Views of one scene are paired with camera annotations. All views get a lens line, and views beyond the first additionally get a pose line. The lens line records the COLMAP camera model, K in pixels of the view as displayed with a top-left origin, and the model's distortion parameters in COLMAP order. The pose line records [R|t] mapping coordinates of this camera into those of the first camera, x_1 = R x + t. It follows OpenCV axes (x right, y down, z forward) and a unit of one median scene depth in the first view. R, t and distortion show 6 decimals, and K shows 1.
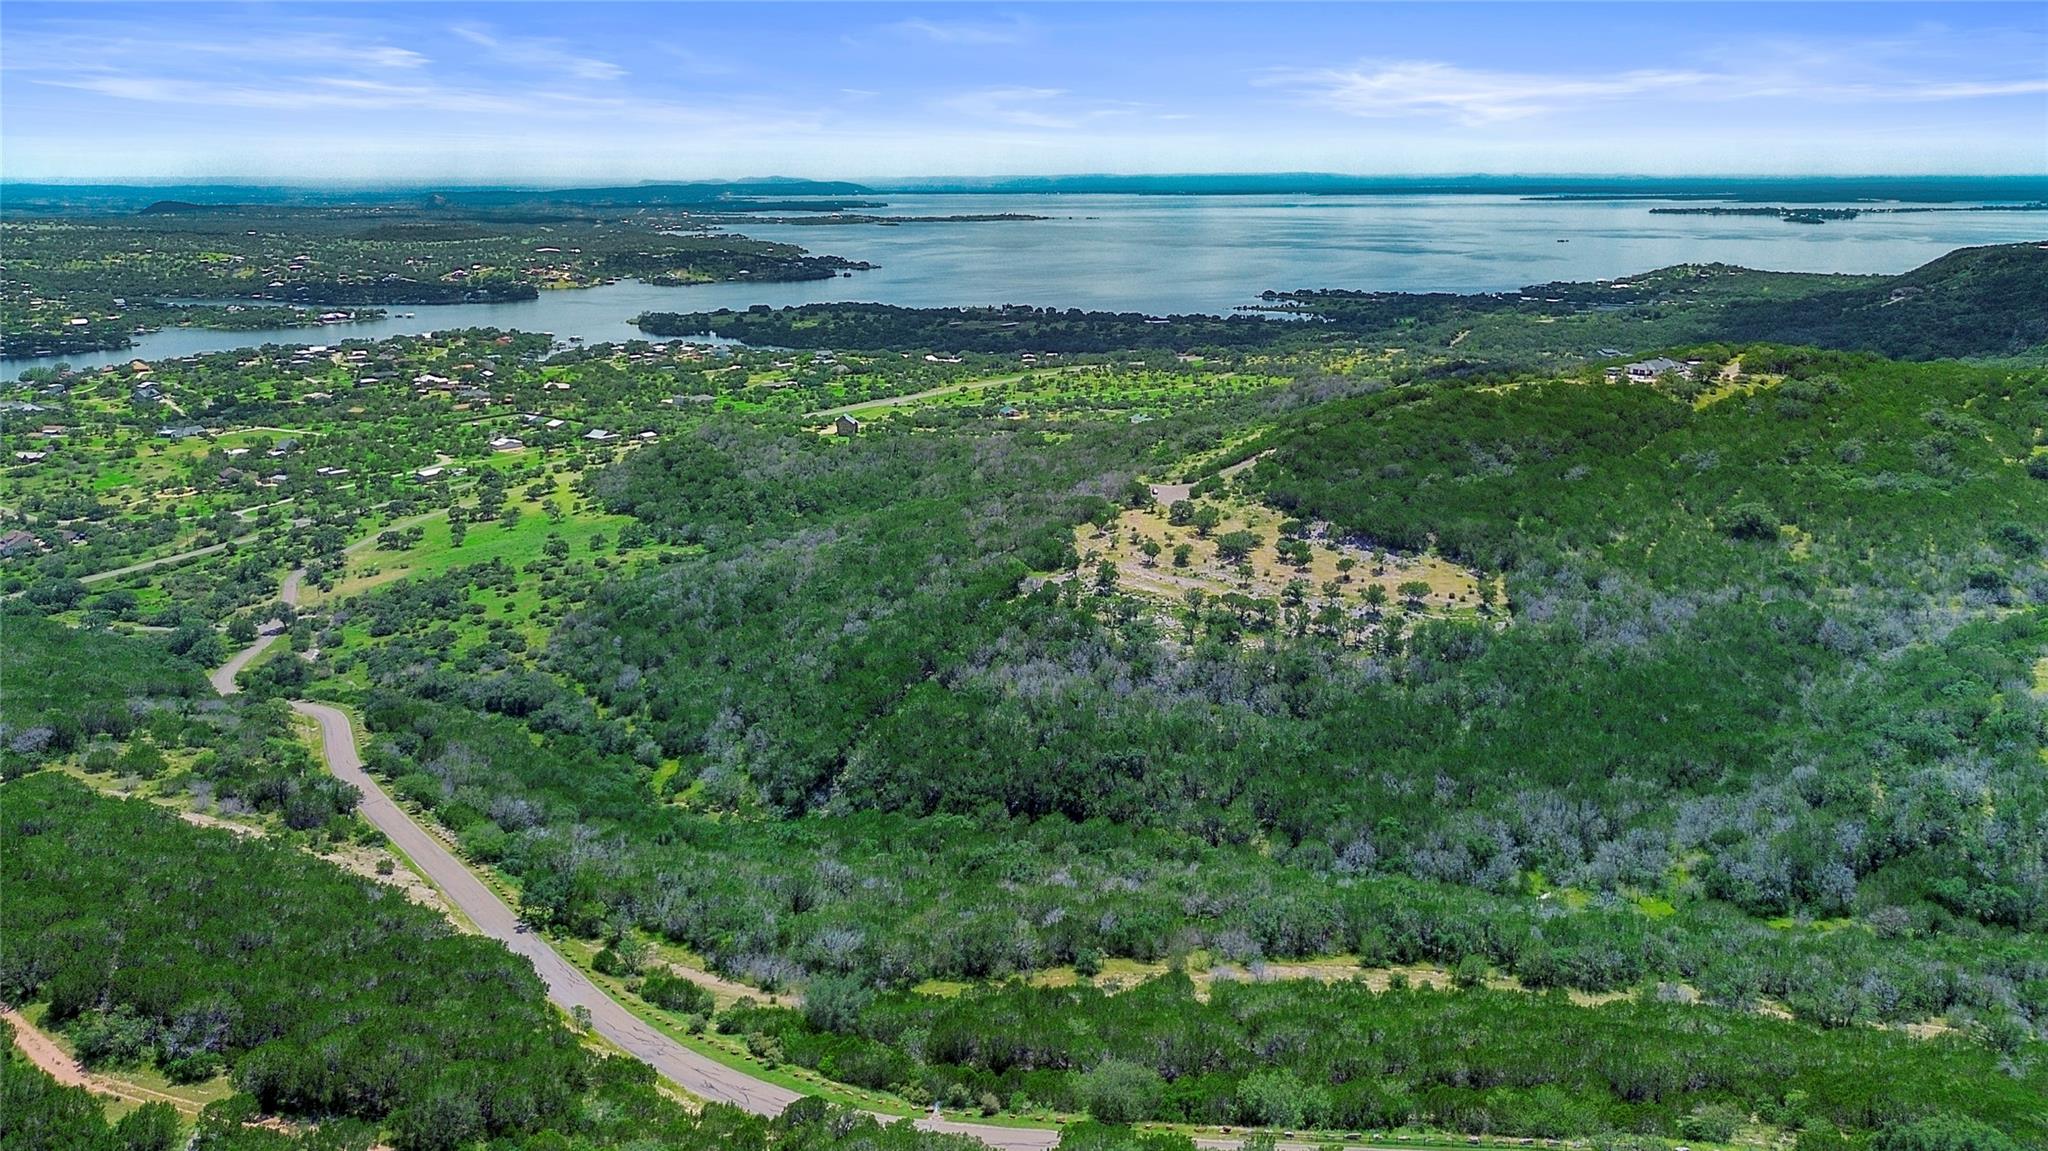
lens RADIAL K [[1459.5, 0, 1024.0], [0, 1459.5, 575.5], [0, 0, 1]] dist [0.068558, -0.067483]
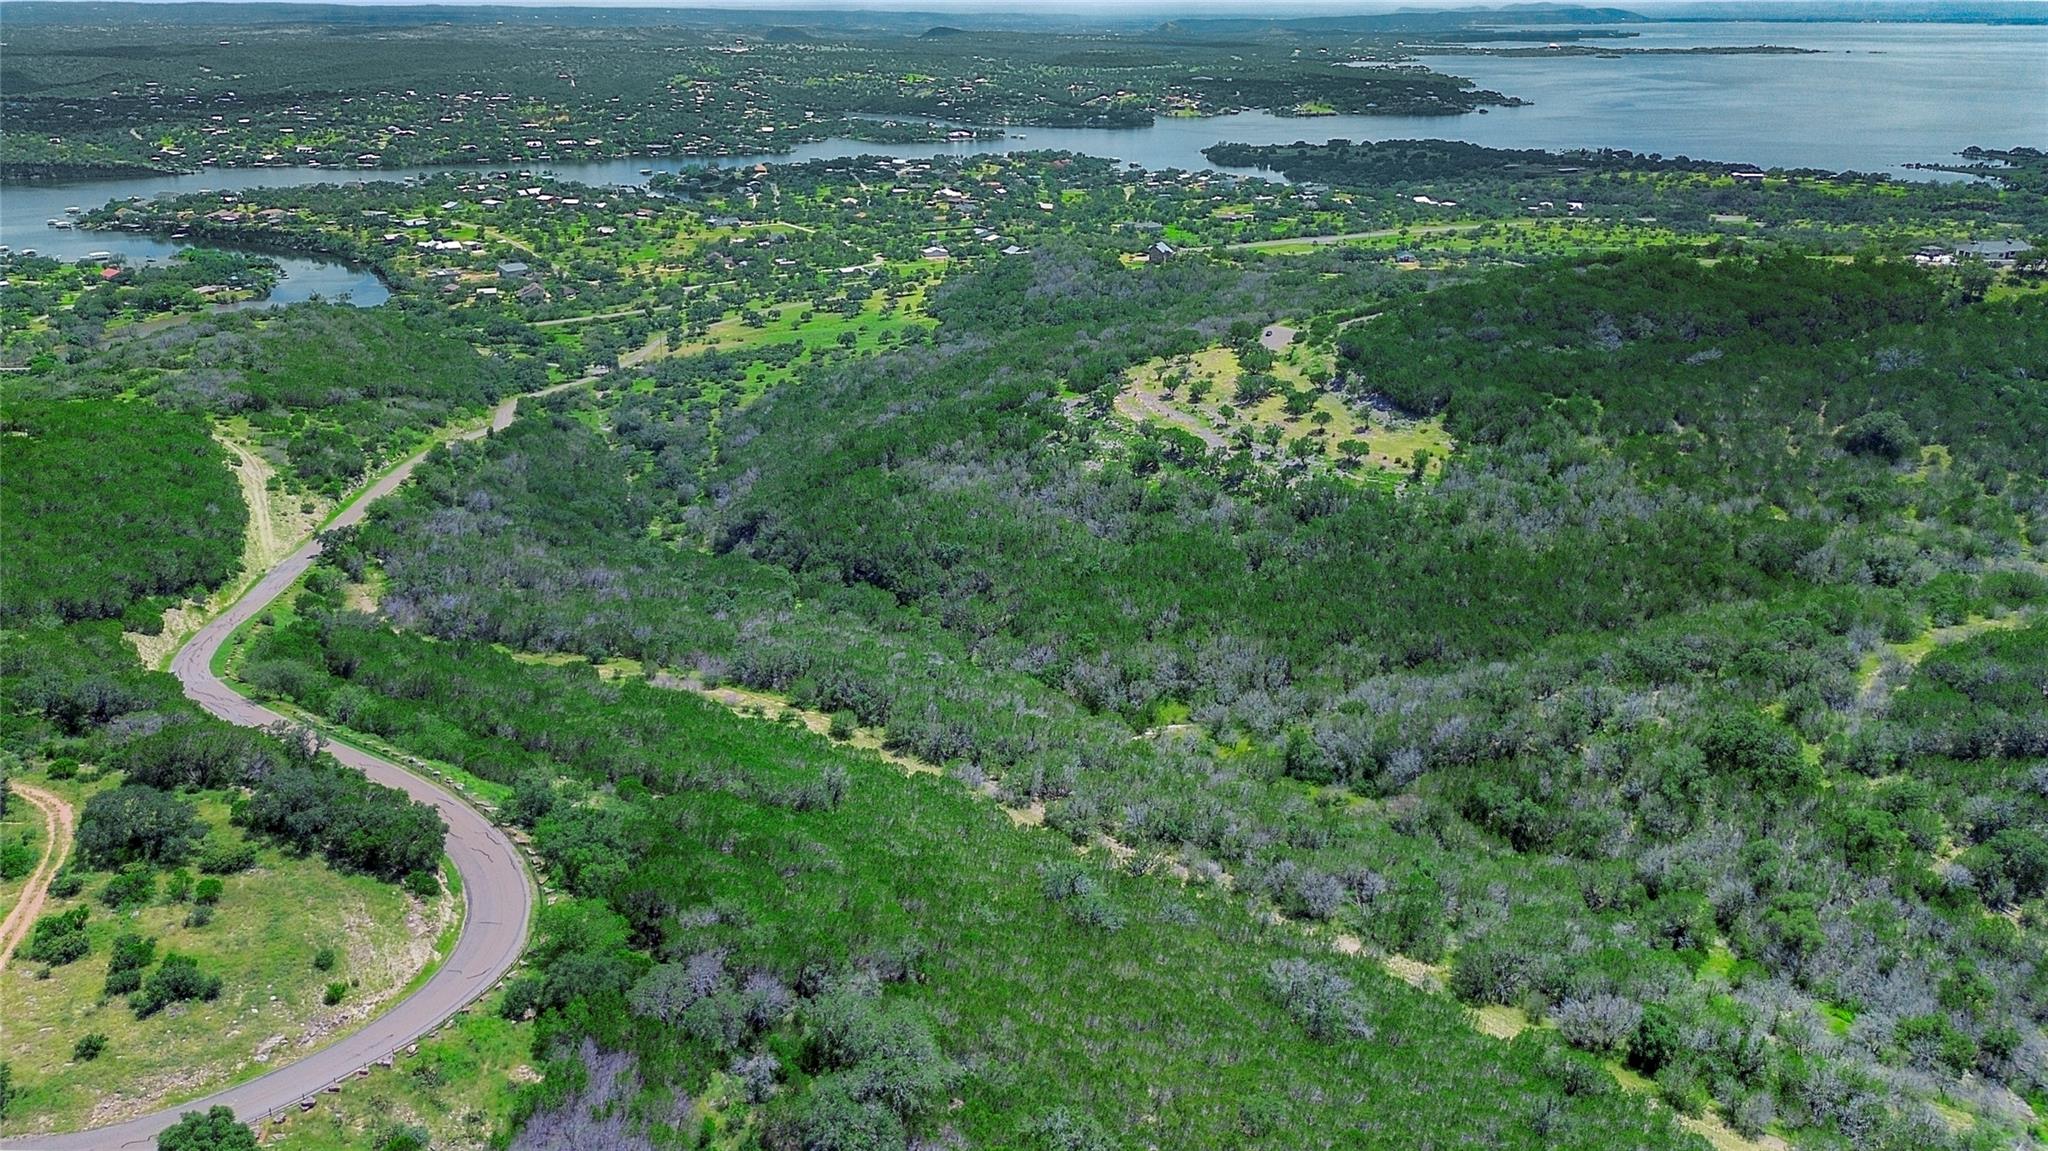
lens RADIAL K [[1469.0, 0, 1029.1], [0, 1469.0, 577.7], [0, 0, 1]] dist [0.060813, -0.050767]
pose [[0.888083, 0.173301, -0.425764, 0.419846], [-0.127872, 0.982791, 0.133308, -0.007291], [0.441540, -0.063945, 0.894960, 0.018459]]
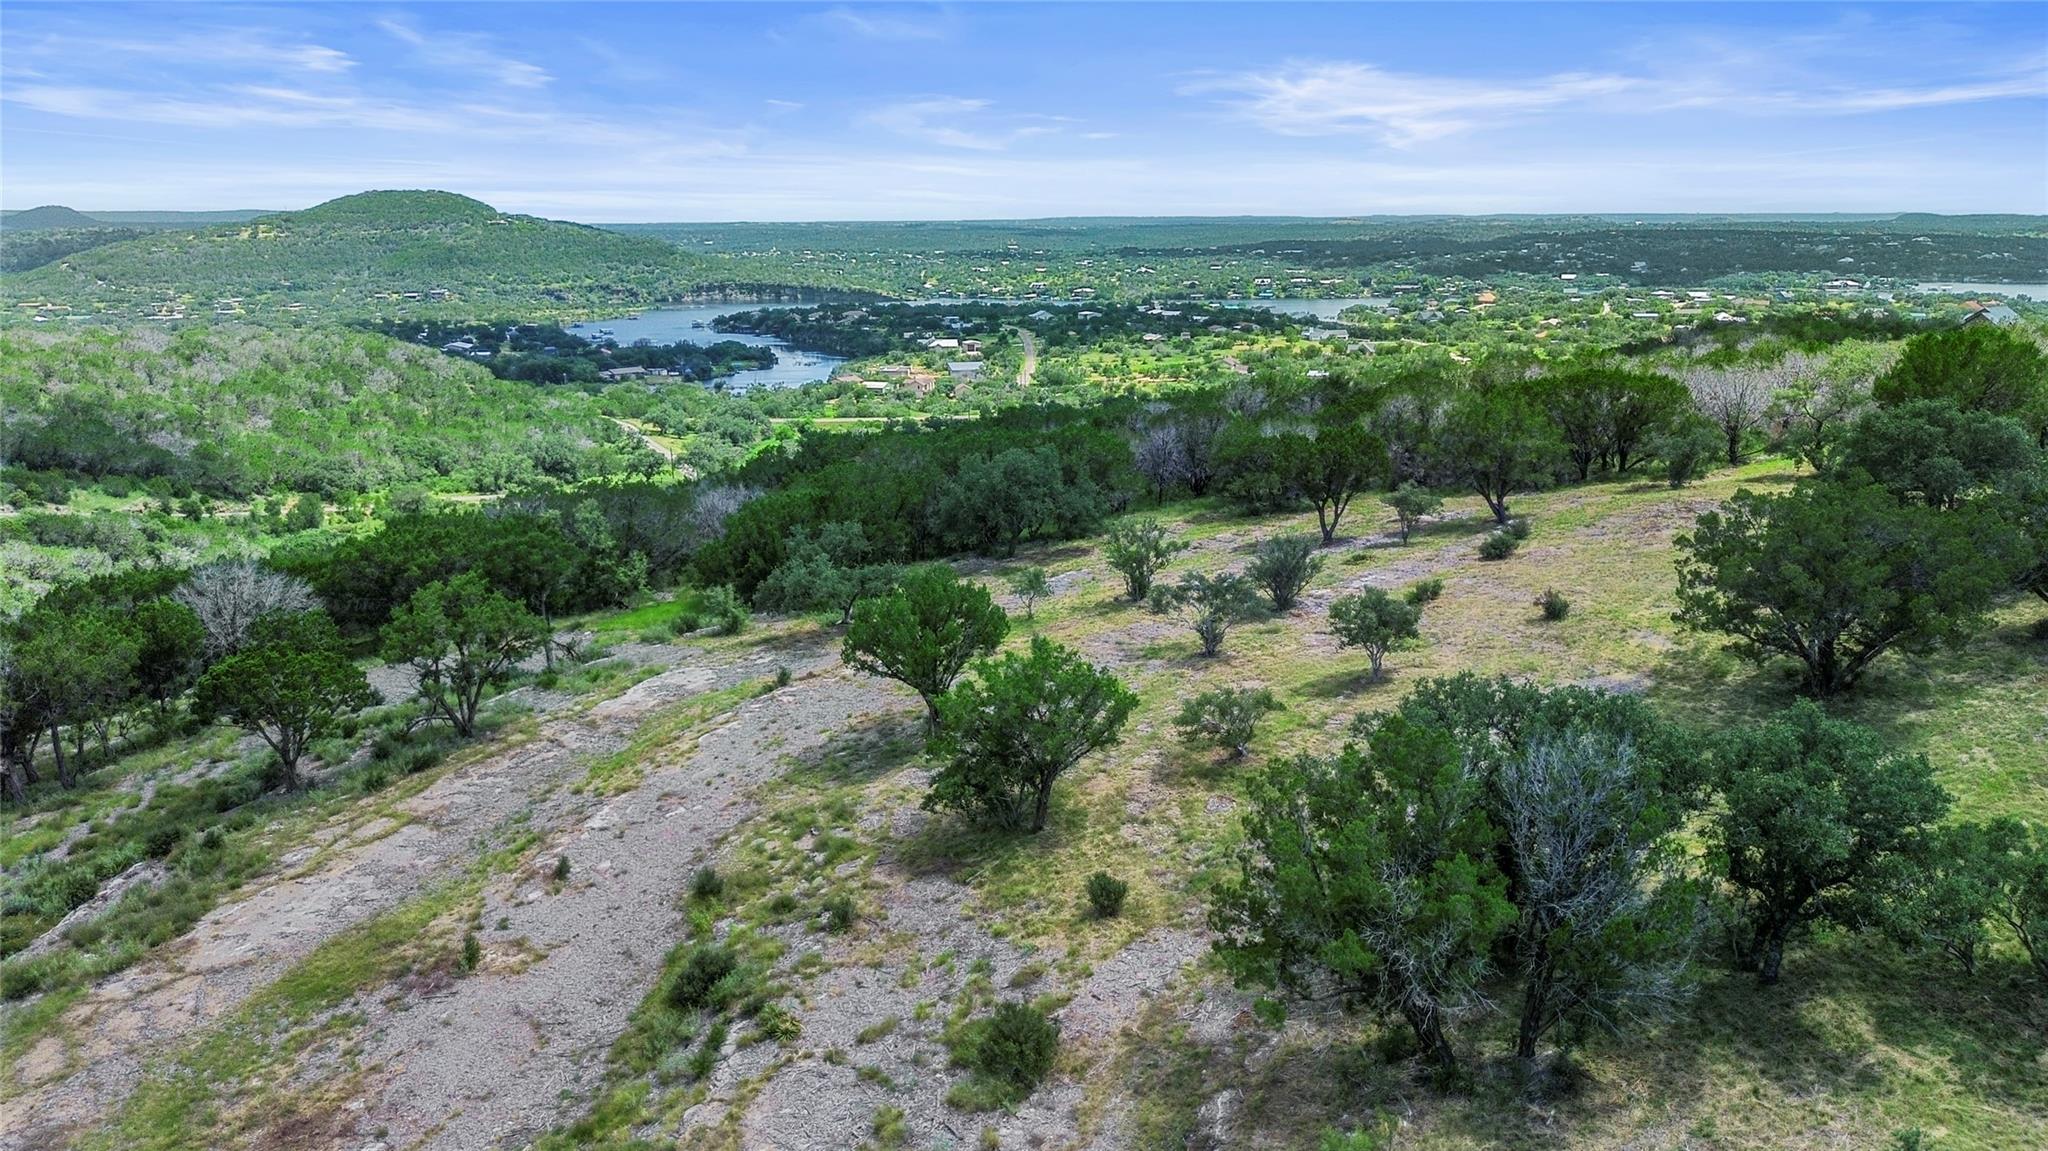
lens RADIAL K [[1475.7, 0, 1024.0], [0, 1475.7, 575.5], [0, 0, 1]] dist [0.068340, -0.066901]
pose [[0.481368, 0.208515, -0.851356, 0.174362], [-0.227060, 0.967801, 0.108652, -0.033683], [0.846598, 0.141007, 0.513214, 0.858784]]
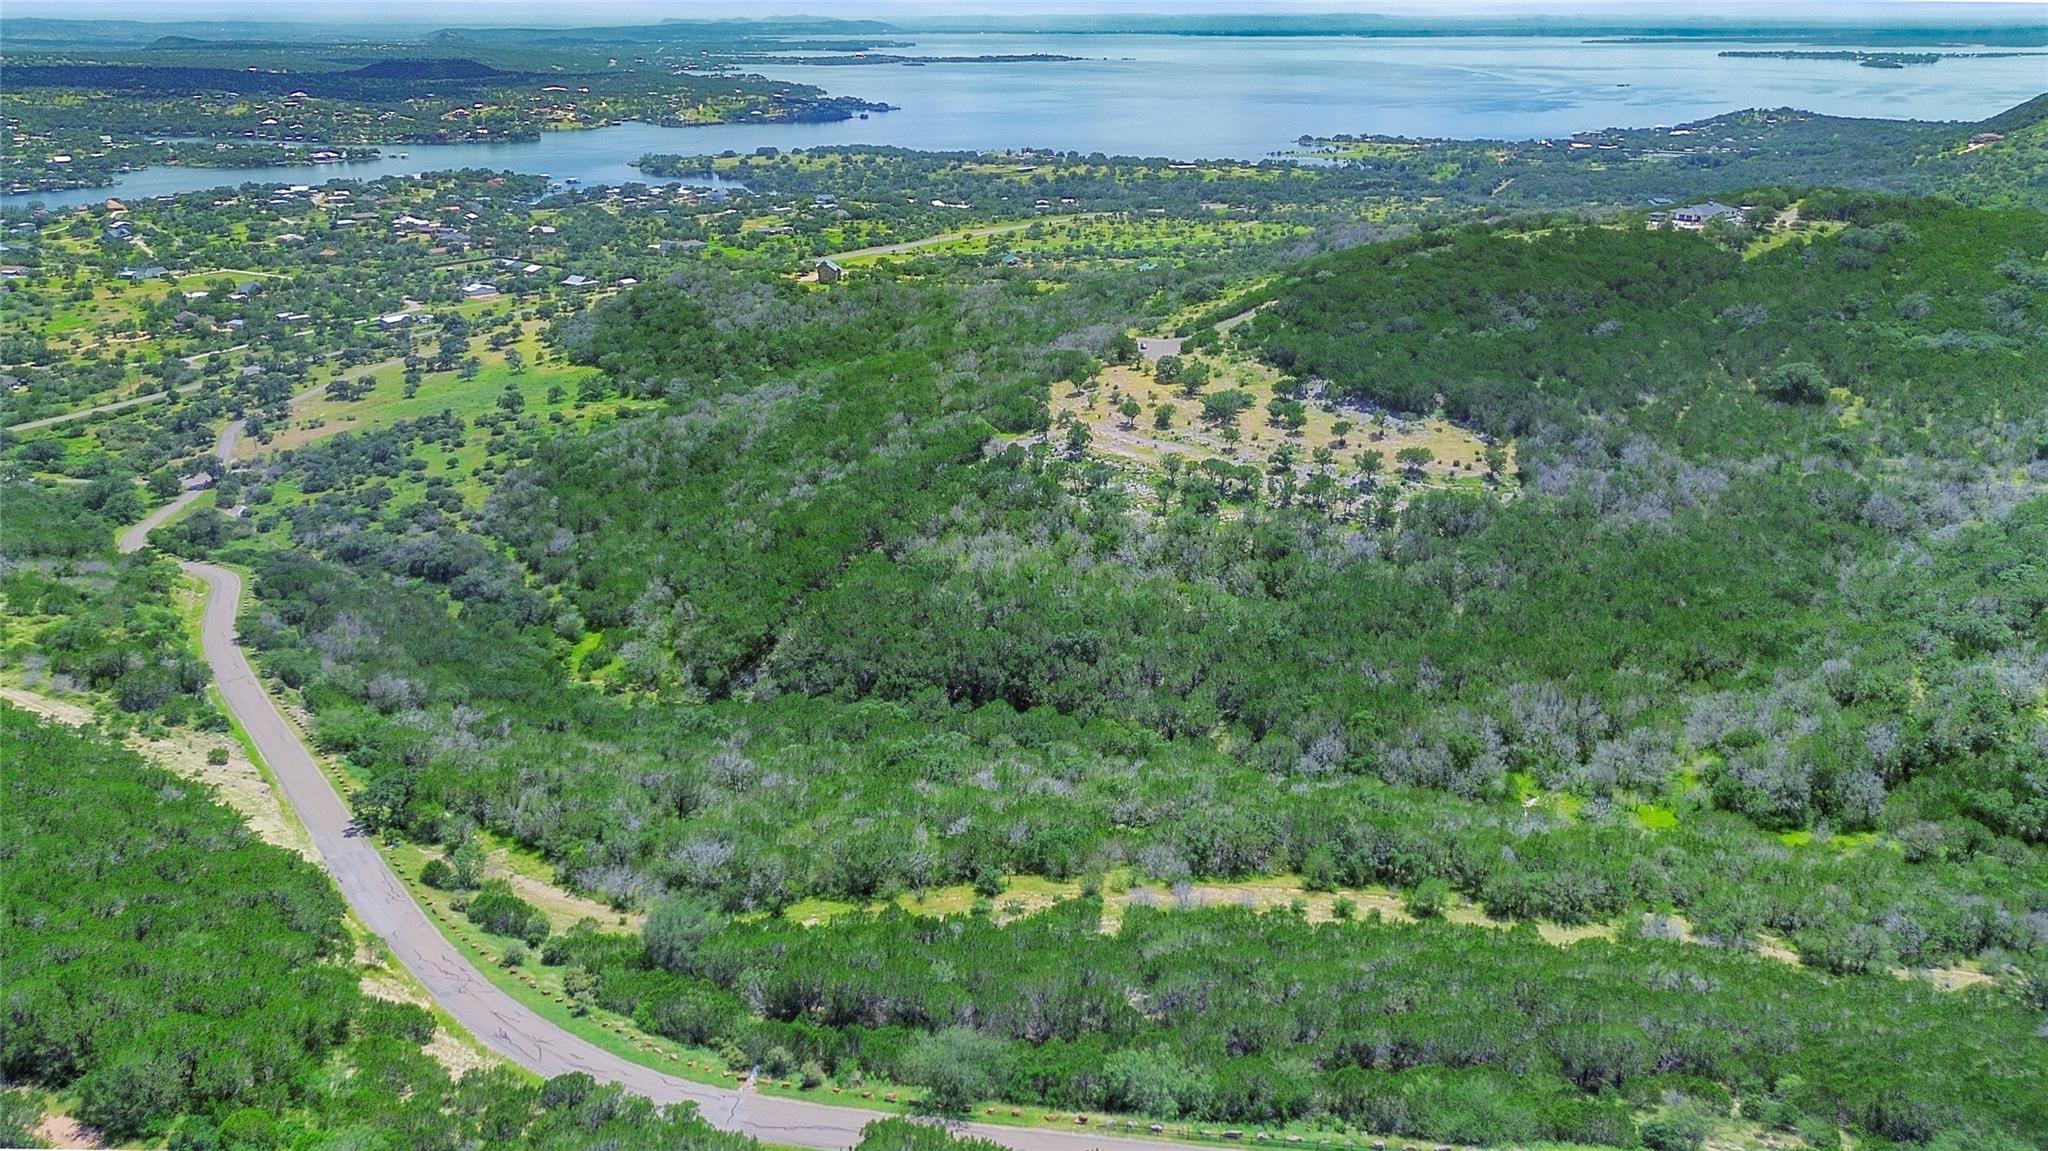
lens RADIAL K [[1475.7, 0, 1024.0], [0, 1475.7, 575.5], [0, 0, 1]] dist [0.068340, -0.066901]
pose [[0.999714, 0.012534, -0.020364, 0.037392], [-0.010564, 0.995505, 0.094123, -0.000599], [0.021453, -0.093881, 0.995352, 0.064780]]
